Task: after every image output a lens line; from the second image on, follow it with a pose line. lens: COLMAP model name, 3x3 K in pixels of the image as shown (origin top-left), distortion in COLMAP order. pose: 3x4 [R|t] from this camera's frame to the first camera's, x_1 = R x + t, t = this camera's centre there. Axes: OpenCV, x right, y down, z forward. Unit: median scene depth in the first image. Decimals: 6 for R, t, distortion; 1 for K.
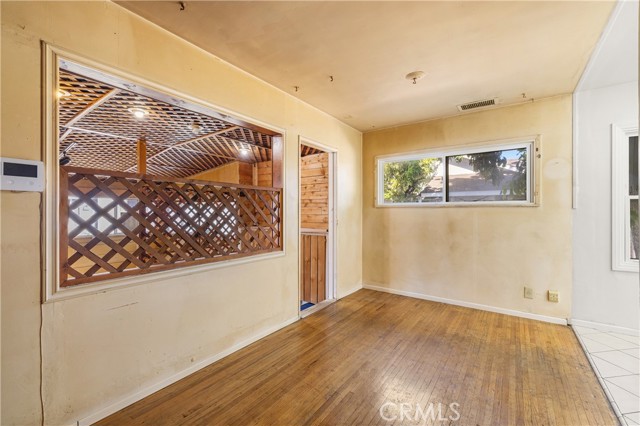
lens RADIAL K [[269.5, 0, 322.8], [0, 269.5, 212.1], [0, 0, 1]] dist [-0.000177, -0.000076]
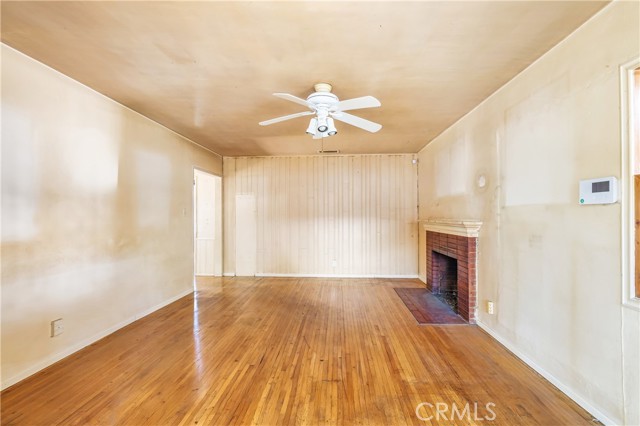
lens RADIAL K [[269.5, 0, 322.8], [0, 269.5, 212.1], [0, 0, 1]] dist [-0.000177, -0.000076]
pose [[-0.846841, -0.004819, -0.531825, 0.205979], [-0.000543, 0.999966, -0.008197, -0.010477], [0.531846, -0.006653, -0.846815, 0.469208]]
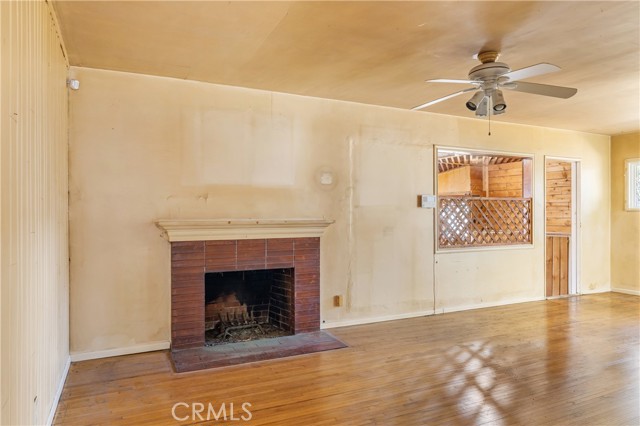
lens RADIAL K [[428.2, 0, 320.6], [0, 428.2, 215.0], [0, 0, 1]] dist [-0.000303, 0.000143]
pose [[0.874439, -0.000880, -0.485134, -0.025930], [0.000994, 1.000000, -0.000022, -0.003228], [0.485134, -0.000463, 0.874440, -1.005095]]
